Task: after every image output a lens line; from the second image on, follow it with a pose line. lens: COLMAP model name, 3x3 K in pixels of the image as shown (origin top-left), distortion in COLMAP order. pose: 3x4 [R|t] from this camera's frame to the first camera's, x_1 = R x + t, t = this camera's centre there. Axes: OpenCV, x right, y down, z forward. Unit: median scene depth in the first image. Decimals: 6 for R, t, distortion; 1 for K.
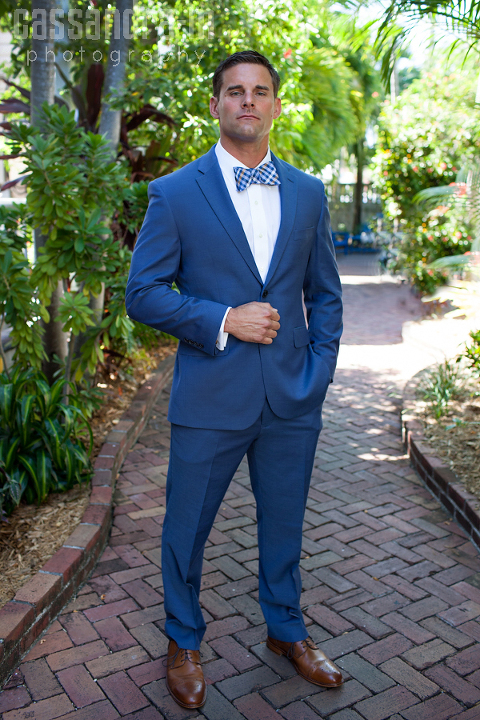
lens RADIAL K [[1116.8, 0, 240.1], [0, 1116.8, 384.0], [0, 0, 1]] dist [-0.210856, 0.735596]
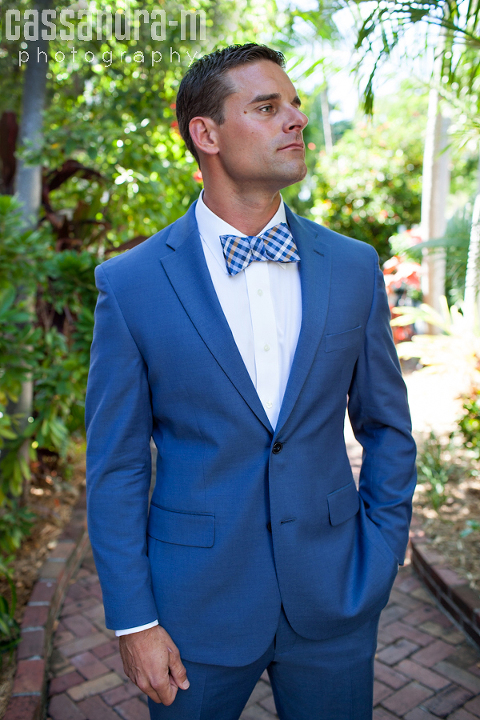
lens RADIAL K [[1116.8, 0, 240.1], [0, 1116.8, 384.0], [0, 0, 1]] dist [-0.210856, 0.735596]
pose [[0.997177, -0.058611, 0.046934, -0.005110], [0.060923, 0.996917, -0.049447, -0.033174], [-0.043891, 0.052166, 0.997673, 0.166423]]
